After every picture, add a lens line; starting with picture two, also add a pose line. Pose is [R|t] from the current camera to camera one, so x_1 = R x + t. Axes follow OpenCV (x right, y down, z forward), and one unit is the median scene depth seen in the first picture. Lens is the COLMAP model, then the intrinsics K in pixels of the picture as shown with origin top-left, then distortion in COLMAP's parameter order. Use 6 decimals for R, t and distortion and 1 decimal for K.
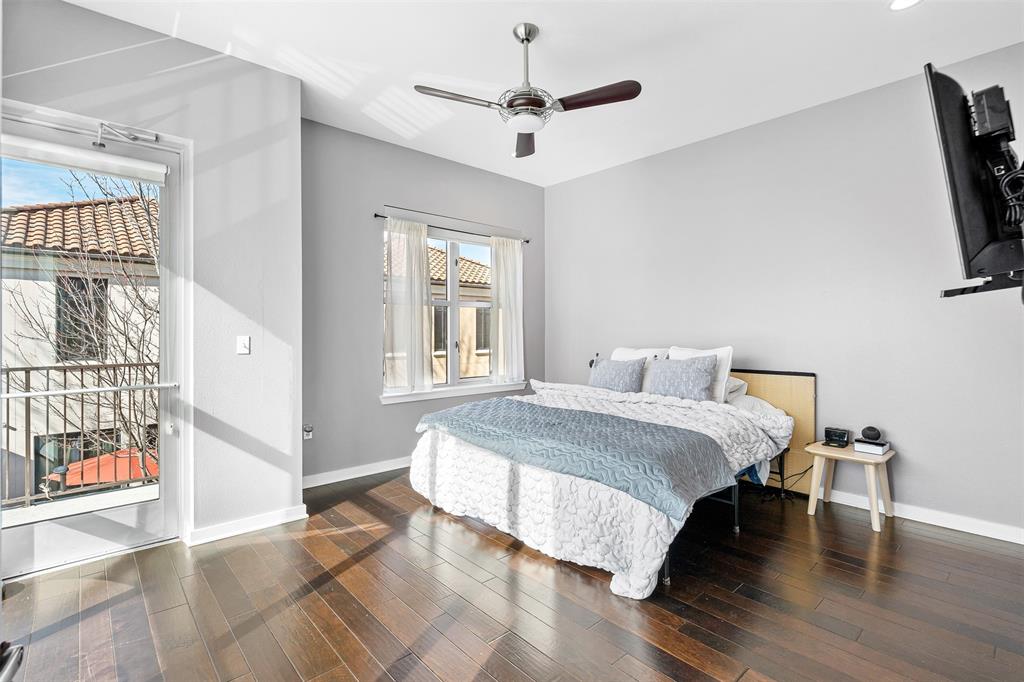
lens RADIAL K [[473.7, 0, 510.3], [0, 473.7, 336.3], [0, 0, 1]] dist [-0.005550, -0.000783]
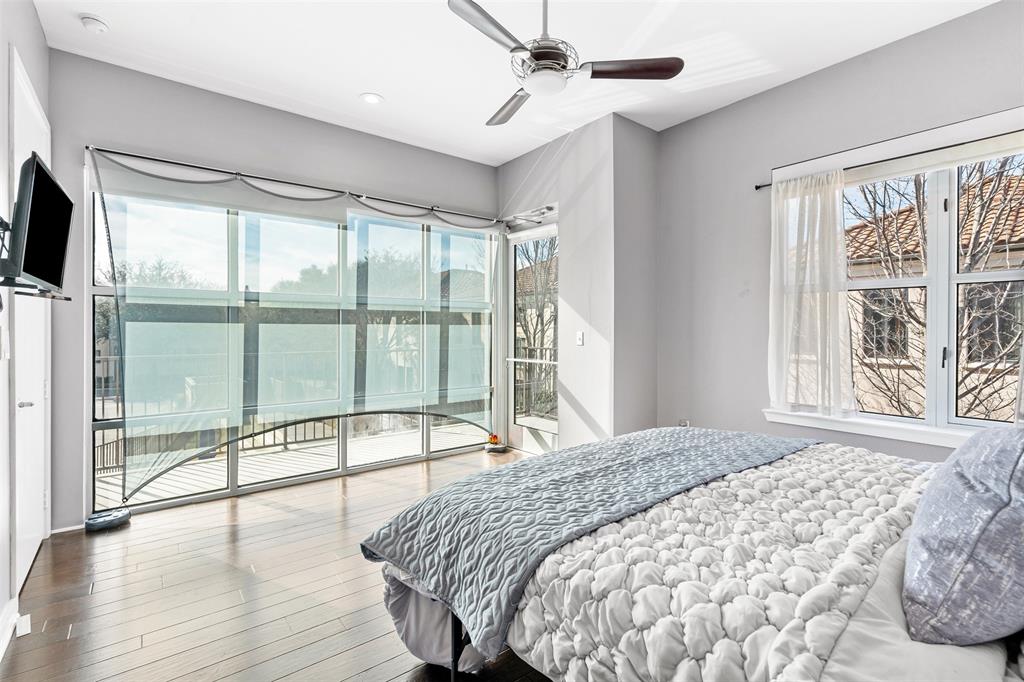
lens RADIAL K [[473.7, 0, 510.4], [0, 473.7, 338.8], [0, 0, 1]] dist [-0.005550, -0.000783]
pose [[-0.067383, 0.009622, -0.997681, 0.565686], [0.000846, 0.999954, 0.009587, 0.002013], [0.997727, -0.000198, -0.067388, 0.609455]]
